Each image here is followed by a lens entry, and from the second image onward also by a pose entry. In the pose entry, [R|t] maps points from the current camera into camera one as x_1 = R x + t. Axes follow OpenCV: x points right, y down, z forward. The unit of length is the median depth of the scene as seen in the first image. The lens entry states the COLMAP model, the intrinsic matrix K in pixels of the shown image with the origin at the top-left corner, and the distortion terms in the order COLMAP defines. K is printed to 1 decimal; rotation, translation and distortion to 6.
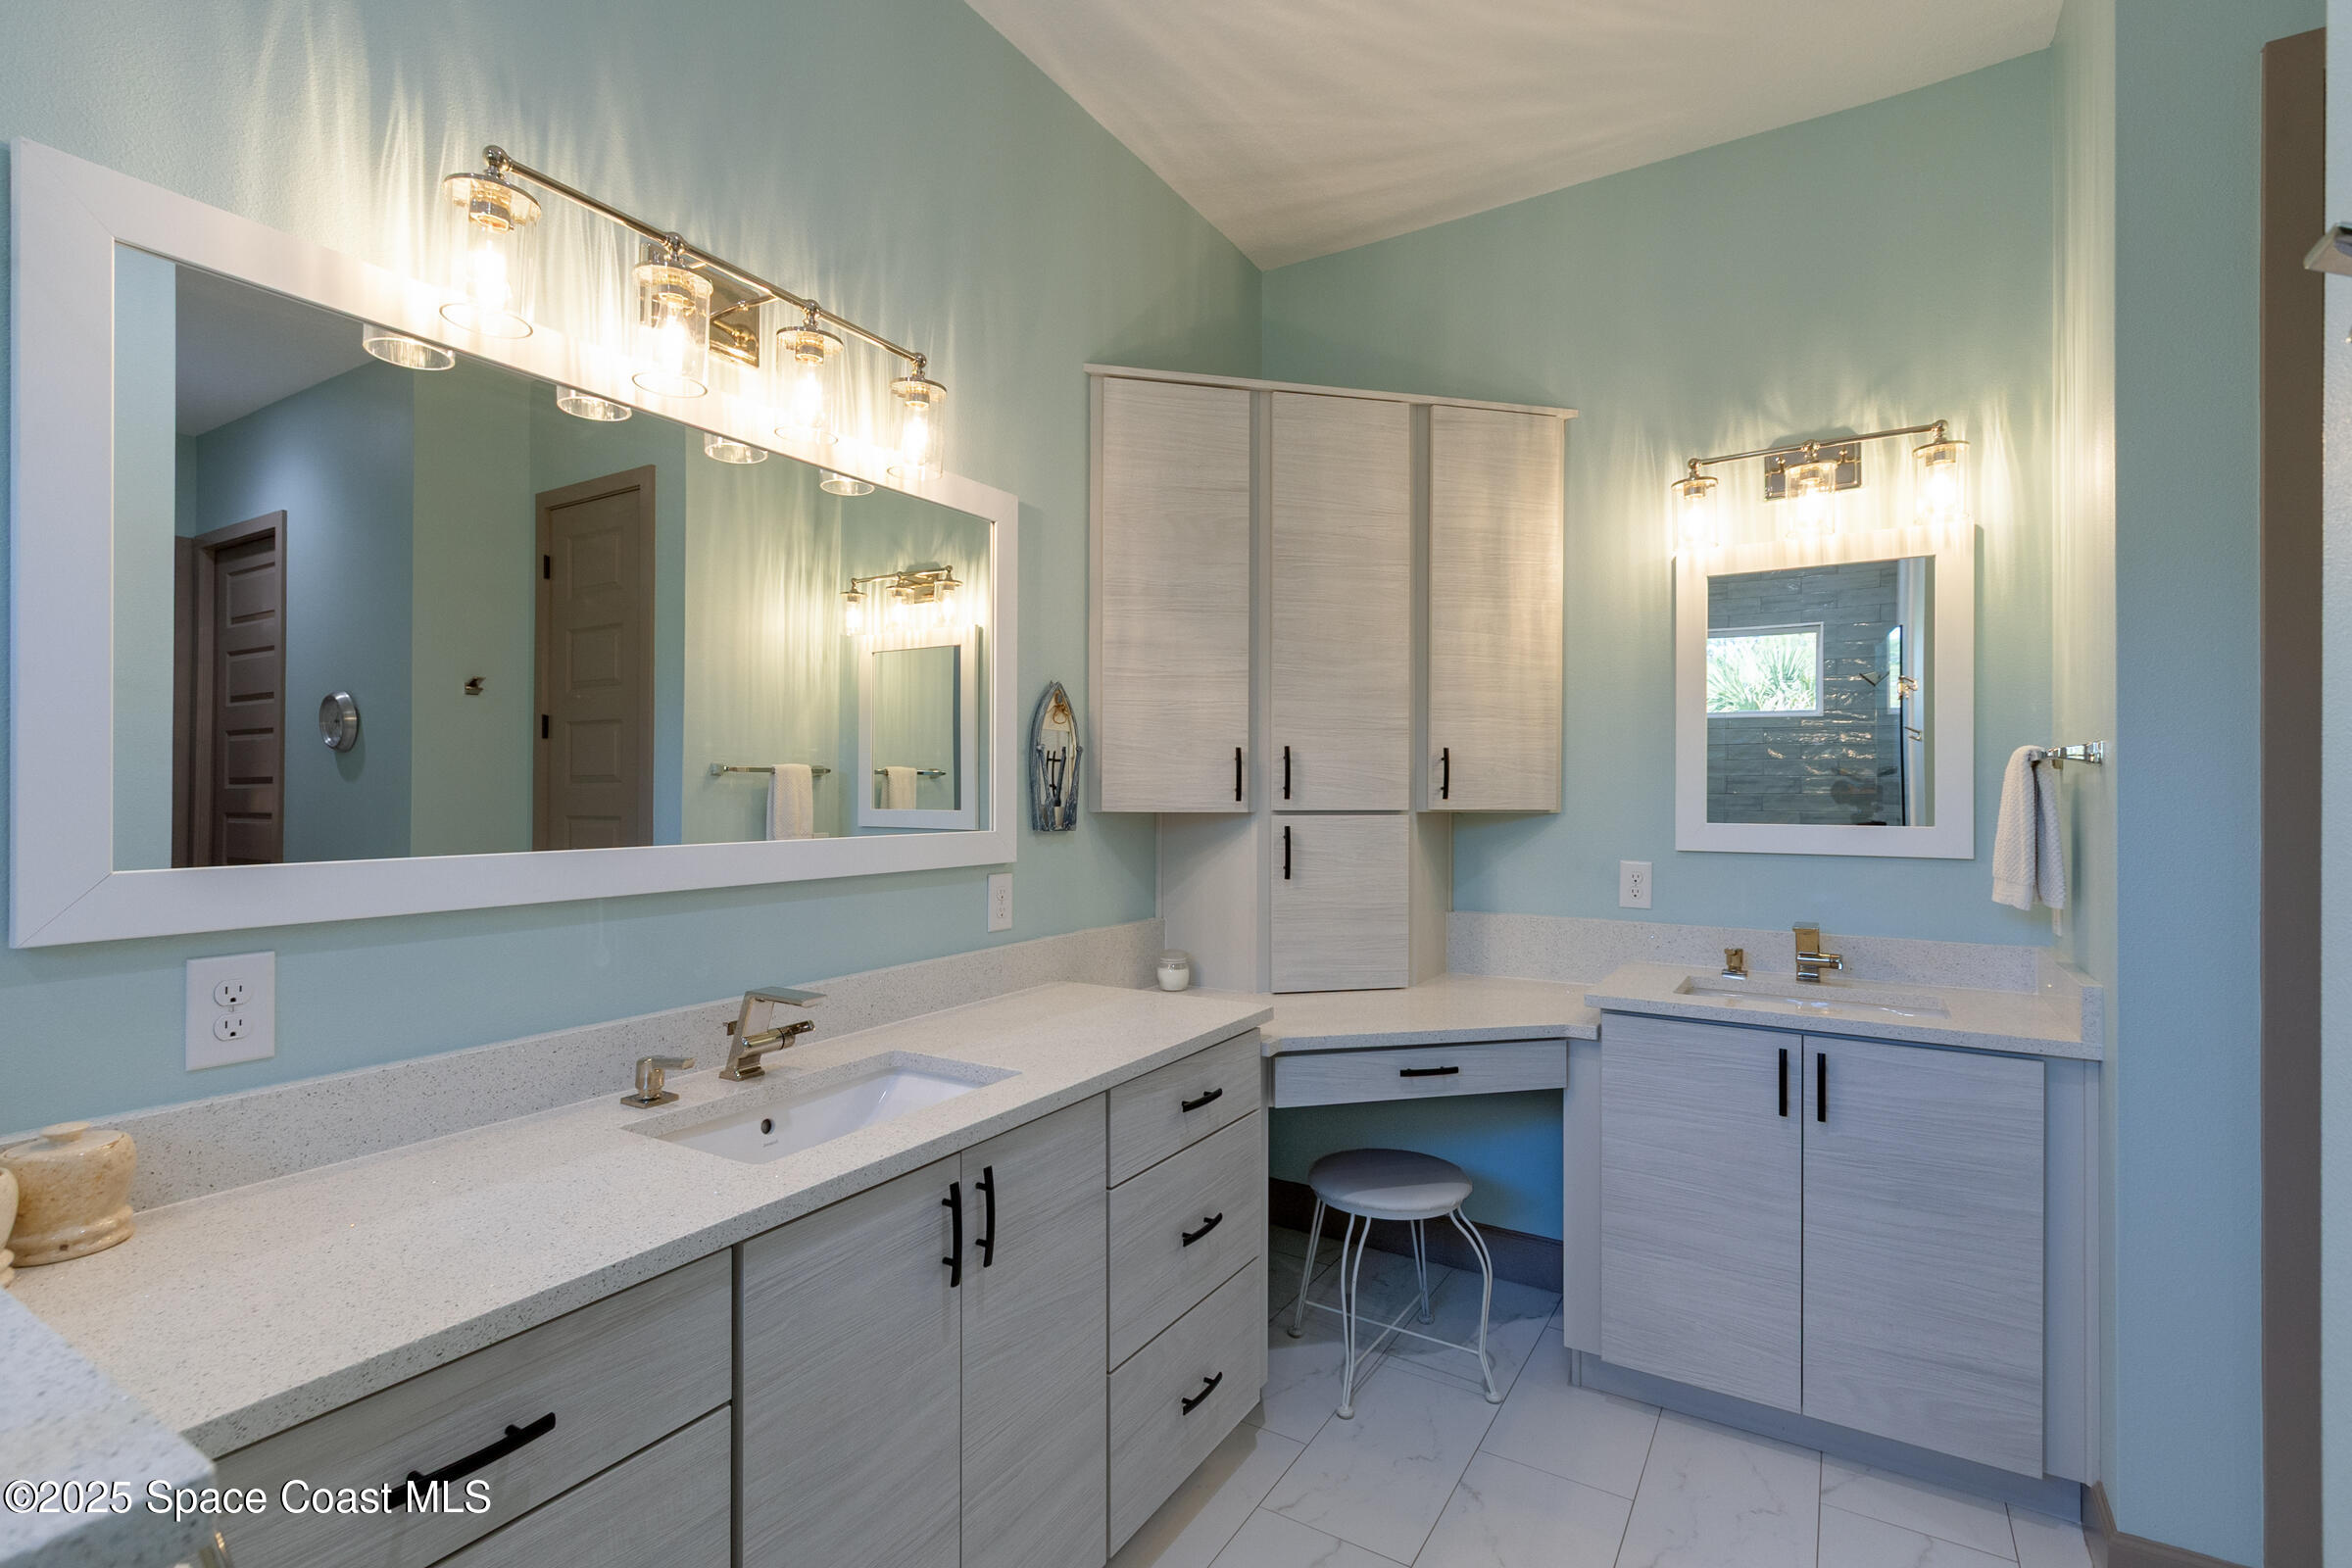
lens RADIAL K [[1095.9, 0, 1176.0], [0, 1095.9, 784.0], [0, 0, 1]] dist [0.006147, -0.000281]
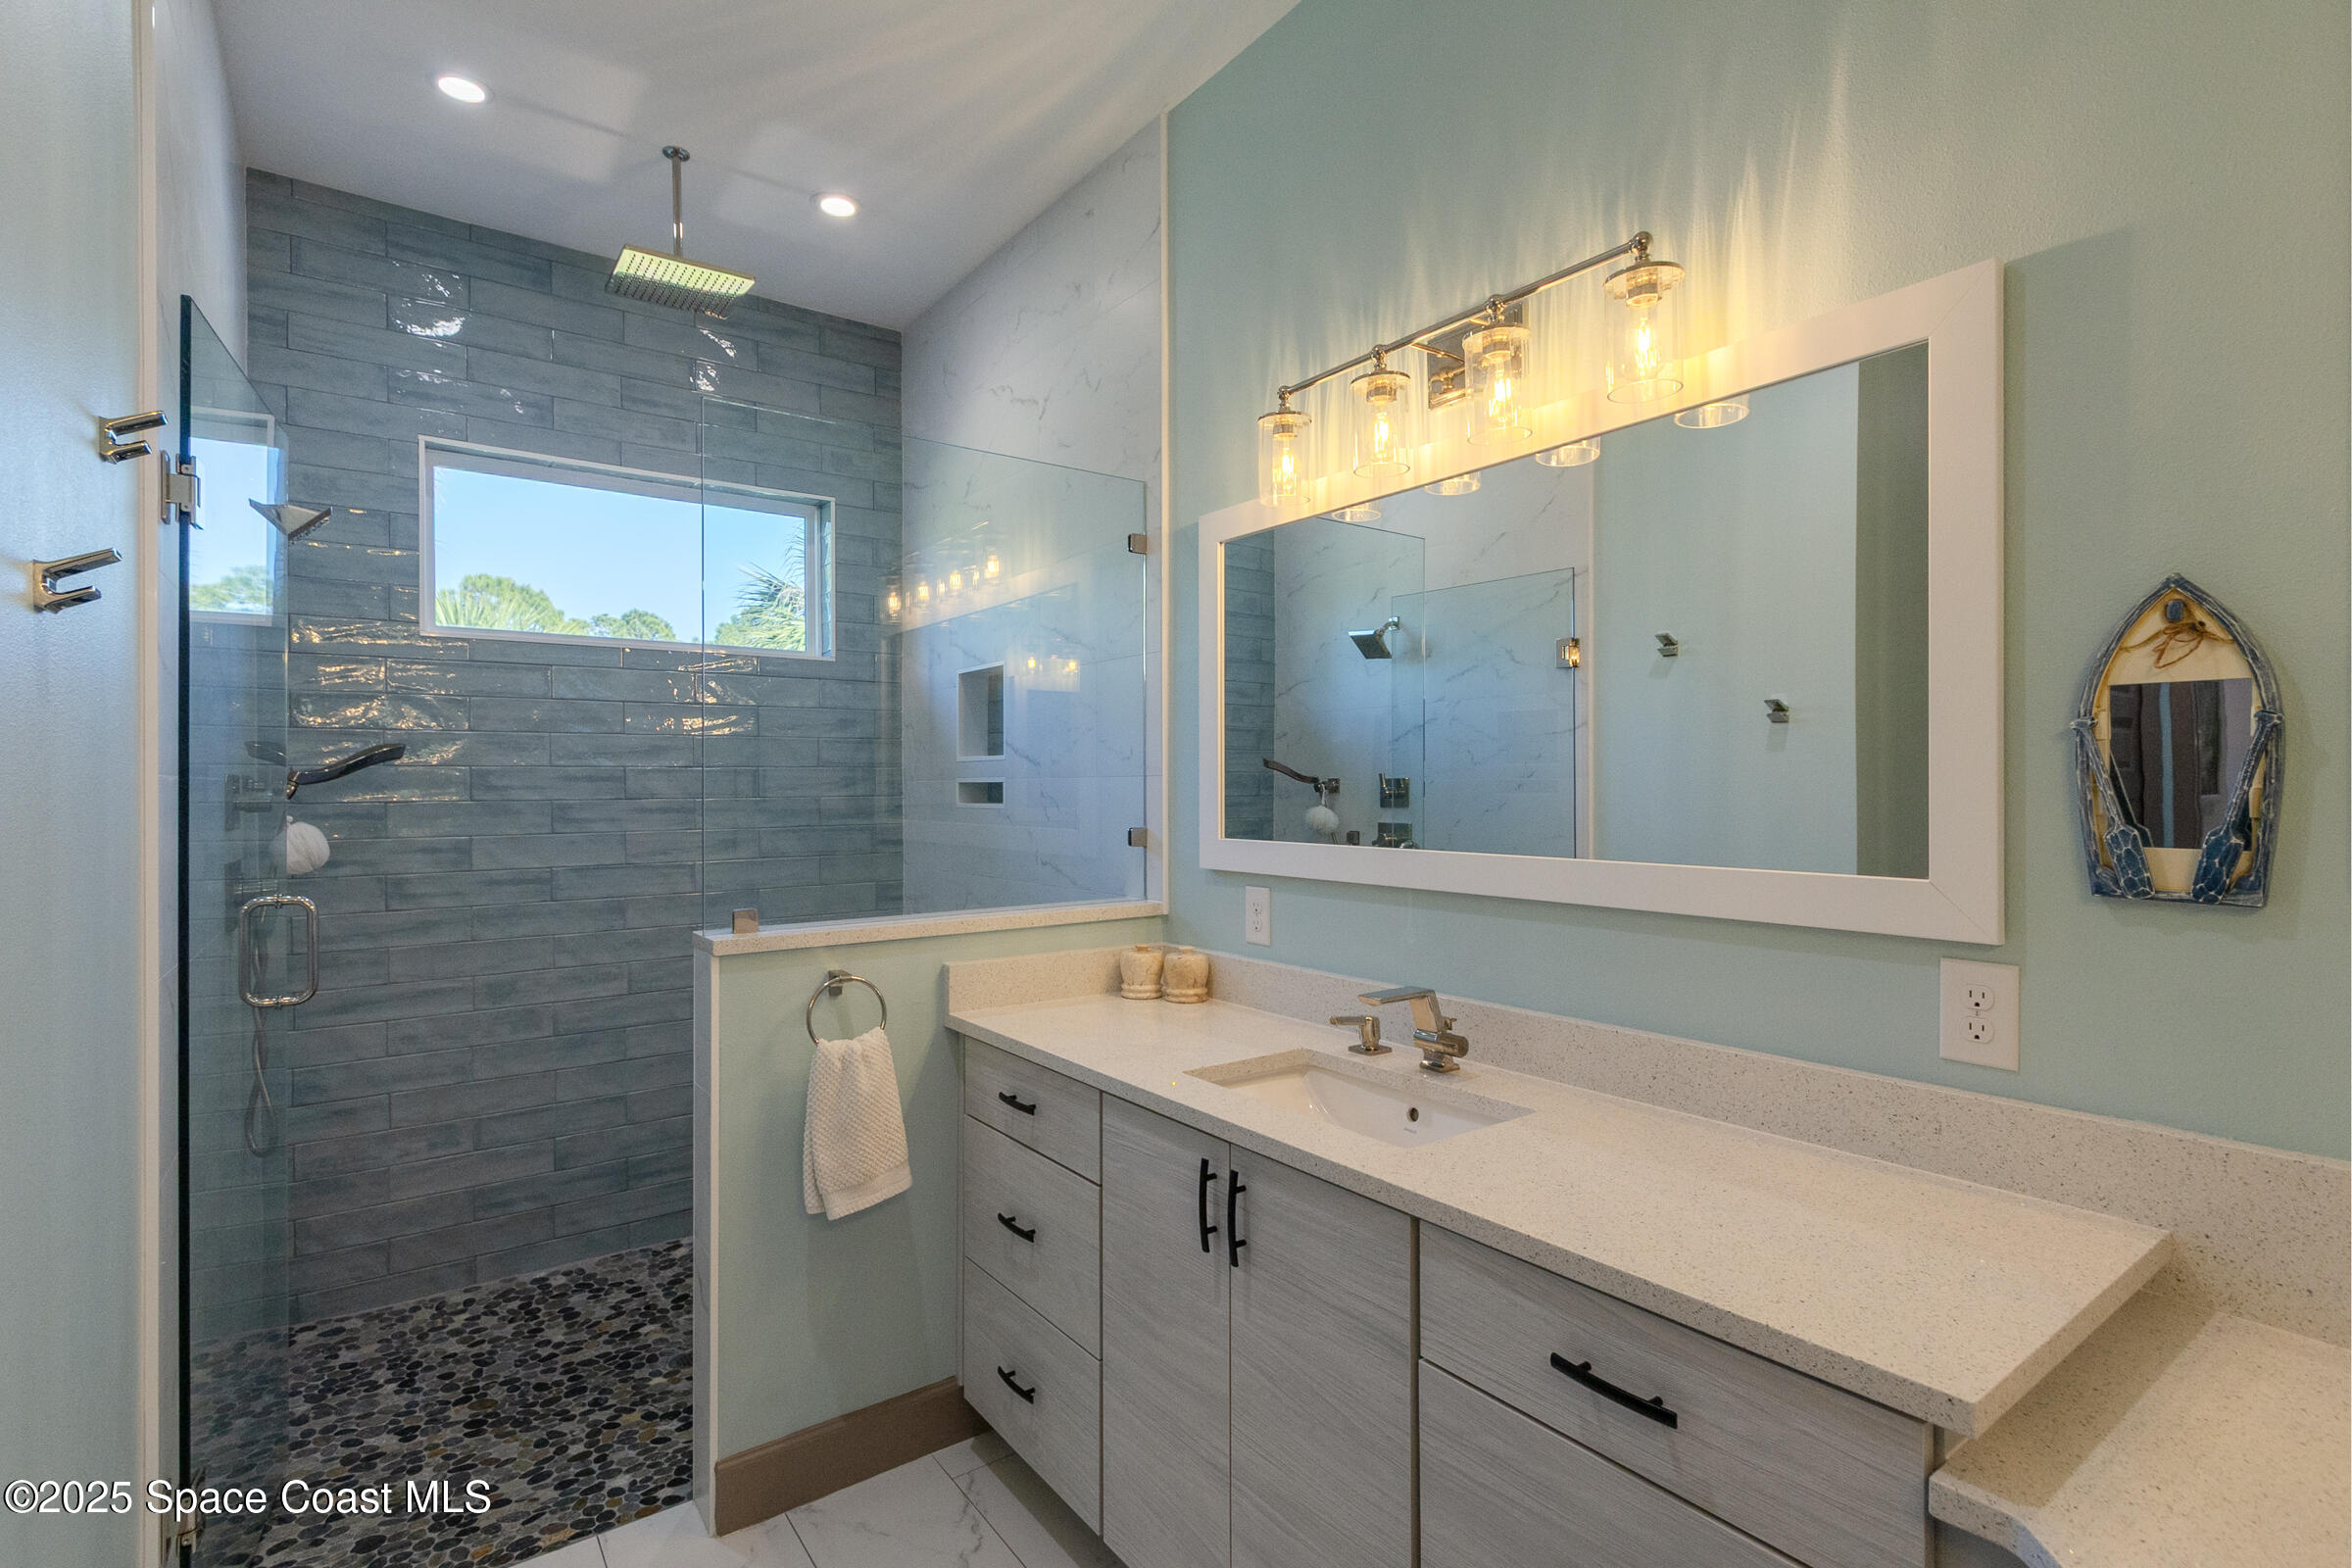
lens RADIAL K [[1095.9, 0, 1176.0], [0, 1095.9, 784.0], [0, 0, 1]] dist [0.006147, -0.000281]
pose [[-0.379569, -0.013636, -0.925063, 0.670408], [-0.003059, 0.999904, -0.013485, 0.002462], [0.925158, -0.002289, -0.379575, 1.121168]]
